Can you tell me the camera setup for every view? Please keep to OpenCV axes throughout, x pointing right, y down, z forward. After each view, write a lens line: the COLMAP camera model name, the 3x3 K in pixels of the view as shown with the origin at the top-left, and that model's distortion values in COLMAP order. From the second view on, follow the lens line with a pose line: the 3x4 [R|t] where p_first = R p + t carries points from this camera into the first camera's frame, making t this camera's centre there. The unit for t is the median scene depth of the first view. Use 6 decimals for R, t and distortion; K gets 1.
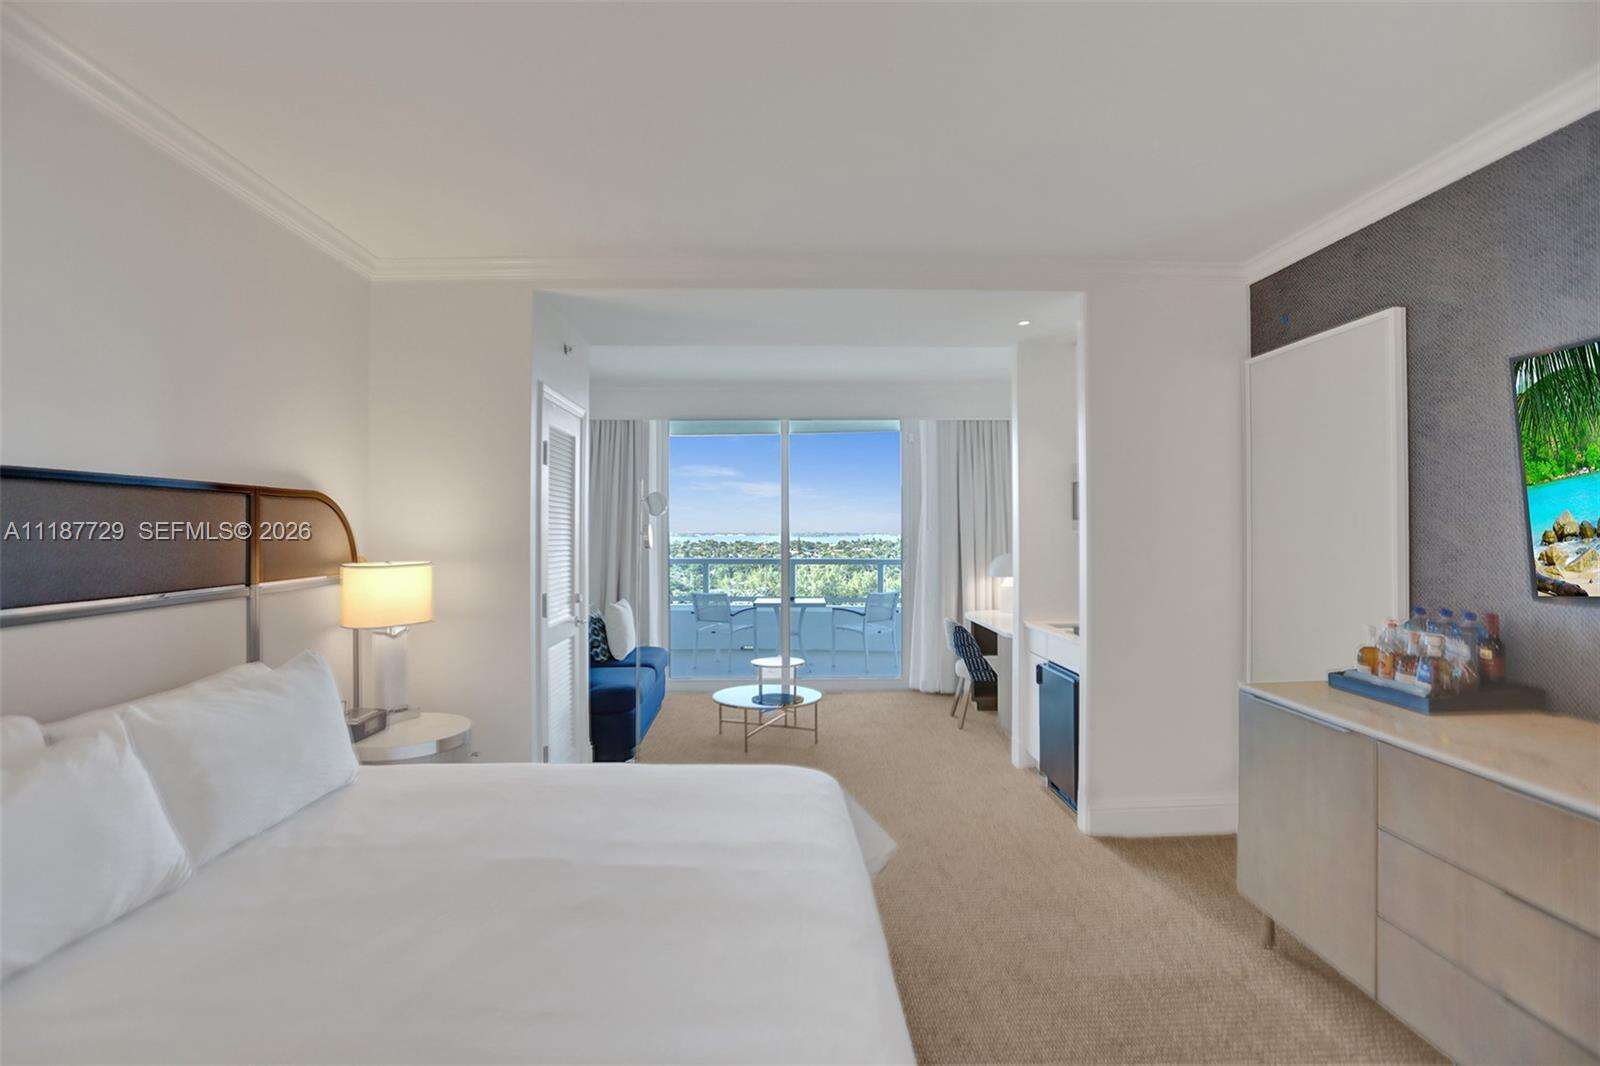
lens RADIAL K [[785.8, 0, 793.8], [0, 785.8, 522.9], [0, 0, 1]] dist [-0.064114, 0.030646]
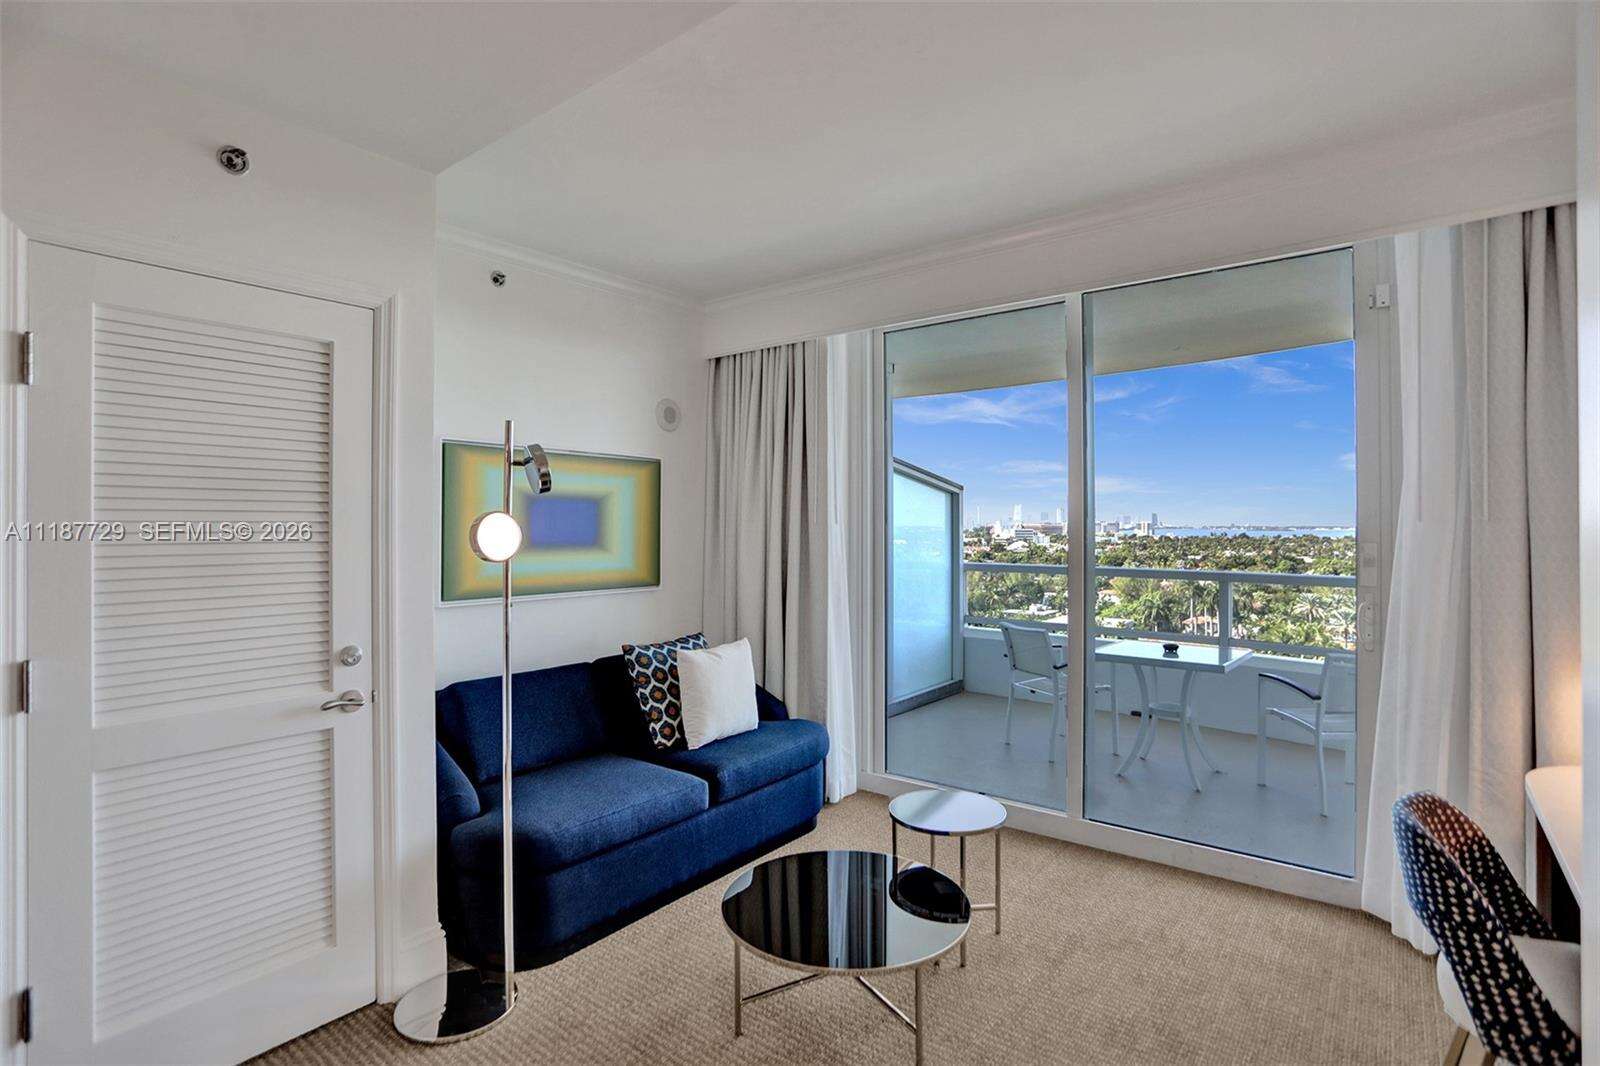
lens RADIAL K [[785.8, 0, 793.8], [0, 785.8, 522.9], [0, 0, 1]] dist [-0.064114, 0.030646]
pose [[0.764303, -0.000779, -0.644856, 0.204549], [0.006536, 0.999957, 0.006539, 0.005913], [0.644824, -0.009213, 0.764276, 0.602067]]
